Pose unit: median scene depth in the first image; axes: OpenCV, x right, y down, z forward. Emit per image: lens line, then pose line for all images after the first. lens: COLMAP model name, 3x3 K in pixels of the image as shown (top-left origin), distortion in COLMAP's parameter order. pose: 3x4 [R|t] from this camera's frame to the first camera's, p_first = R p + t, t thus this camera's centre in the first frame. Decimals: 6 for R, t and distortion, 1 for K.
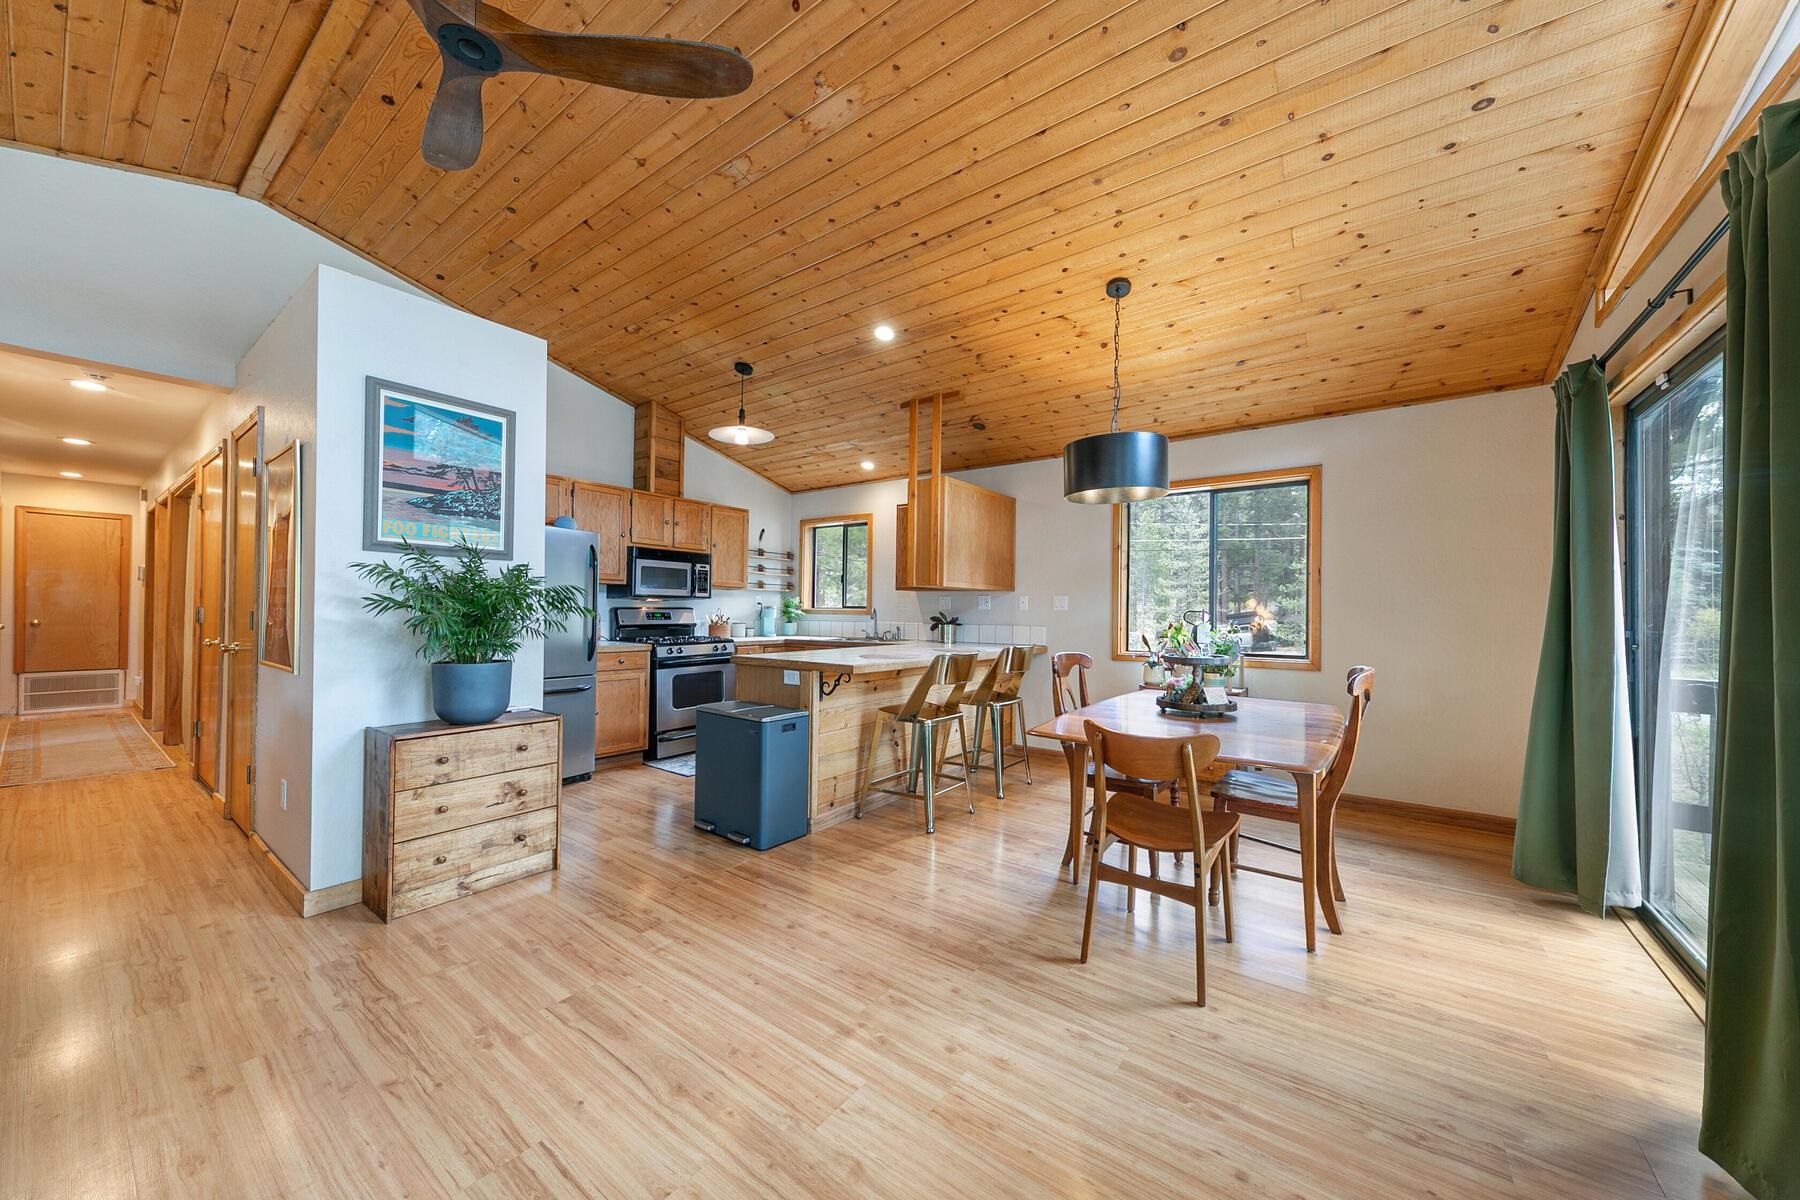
lens RADIAL K [[630.8, 0, 899.9], [0, 630.8, 607.9], [0, 0, 1]] dist [0.017888, -0.004764]
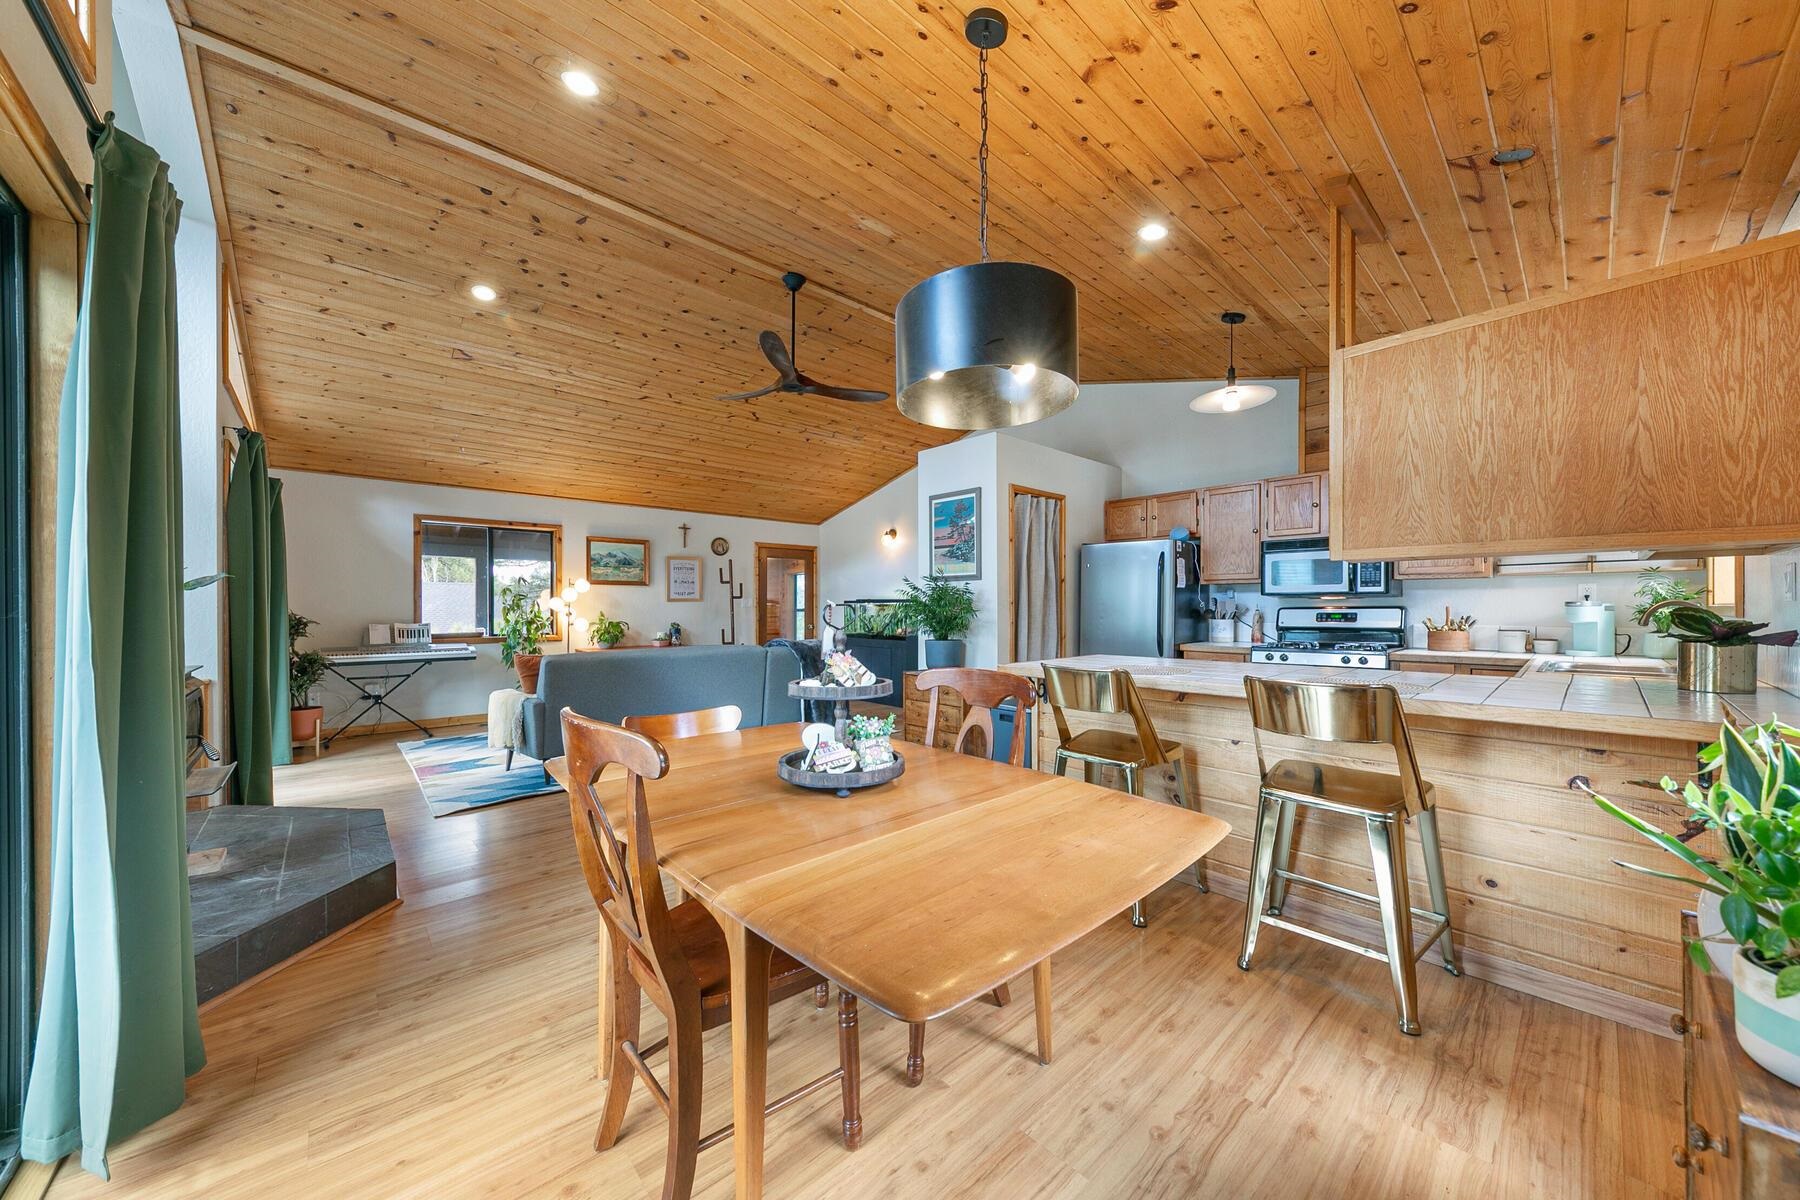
lens RADIAL K [[623.5, 0, 903.3], [0, 623.5, 607.8], [0, 0, 1]] dist [0.017847, -0.004561]
pose [[-0.193809, -0.010983, -0.980978, 0.740196], [0.006113, 0.999904, -0.012402, 0.010916], [0.981020, -0.008400, -0.193724, 0.848174]]
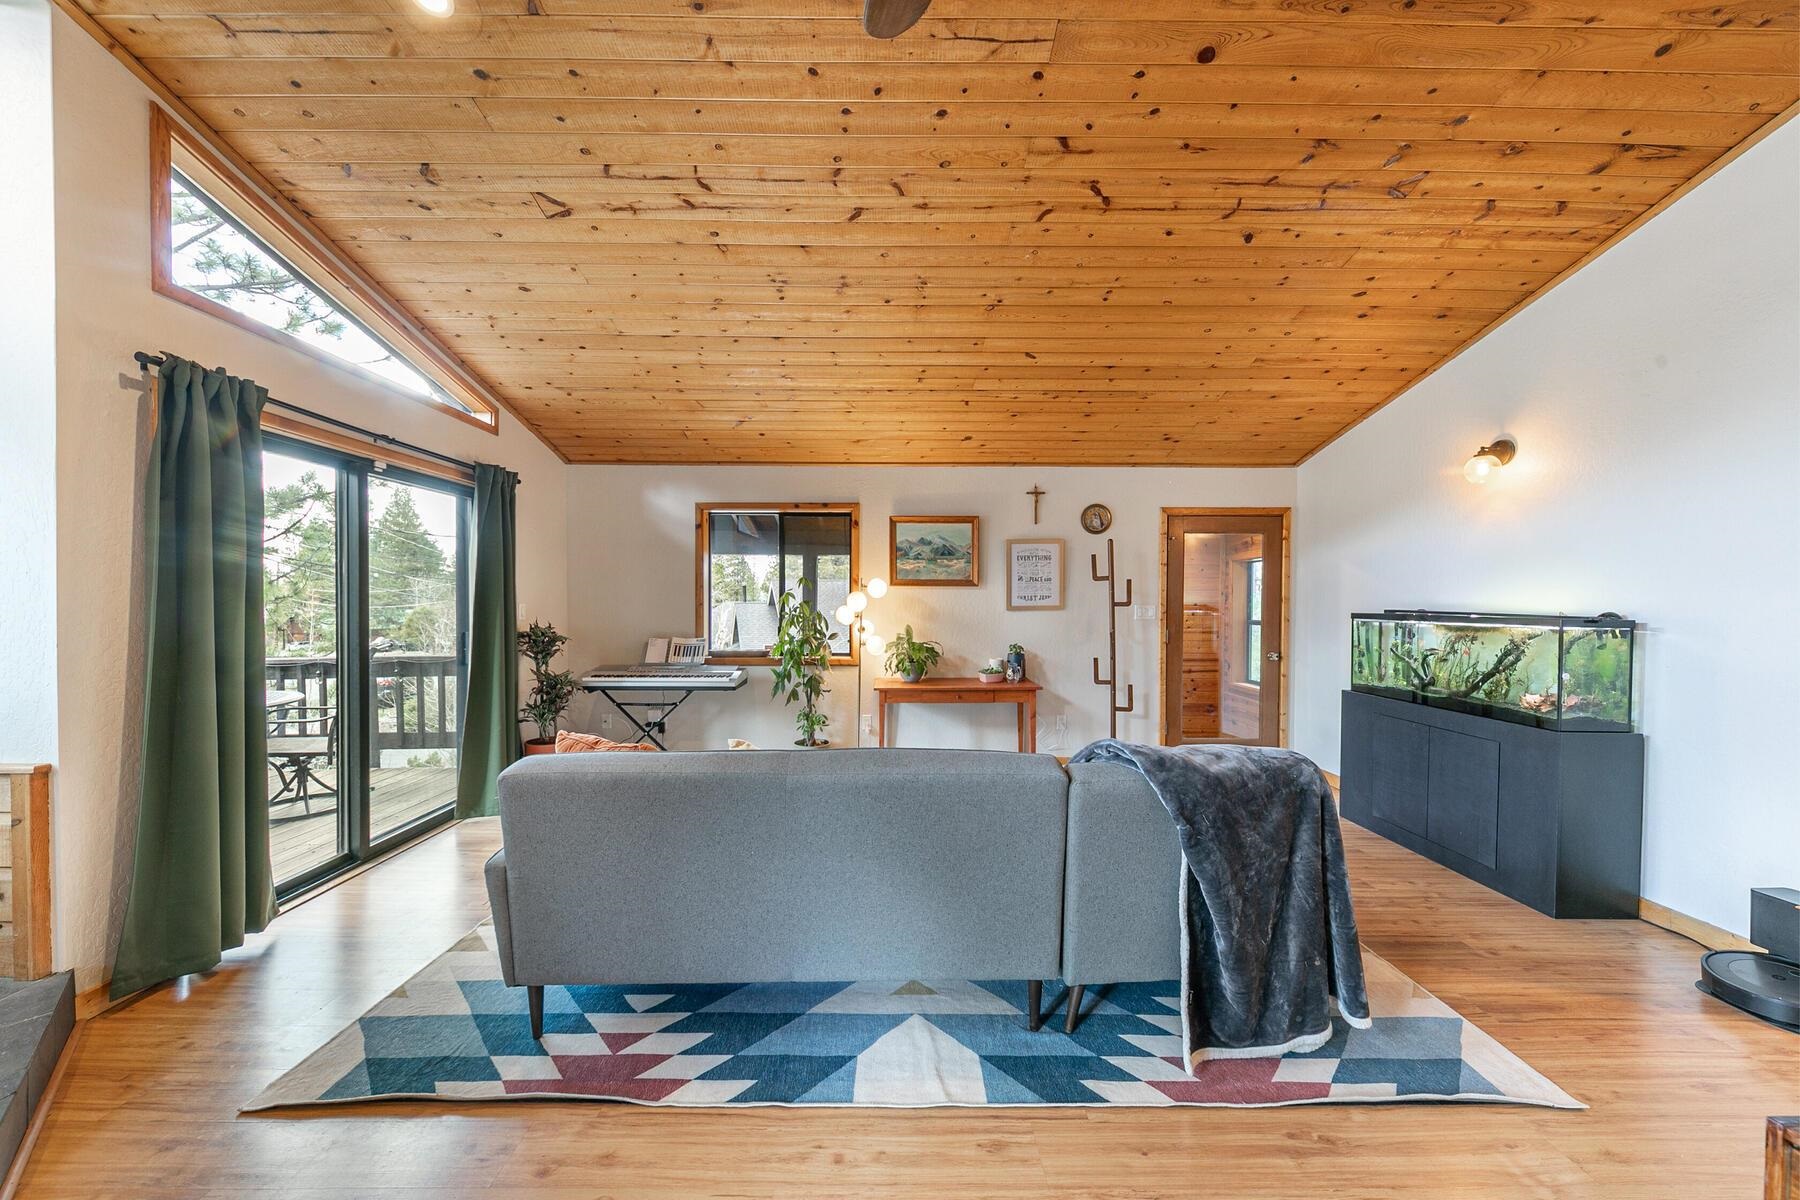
lens RADIAL K [[622.5, 0, 895.2], [0, 622.5, 607.6], [0, 0, 1]] dist [0.013550, -0.004742]
pose [[-0.798584, -0.008713, -0.601820, -0.129707], [-0.009884, 0.999950, -0.001361, -0.040322], [0.601802, 0.004861, -0.798631, 0.596948]]
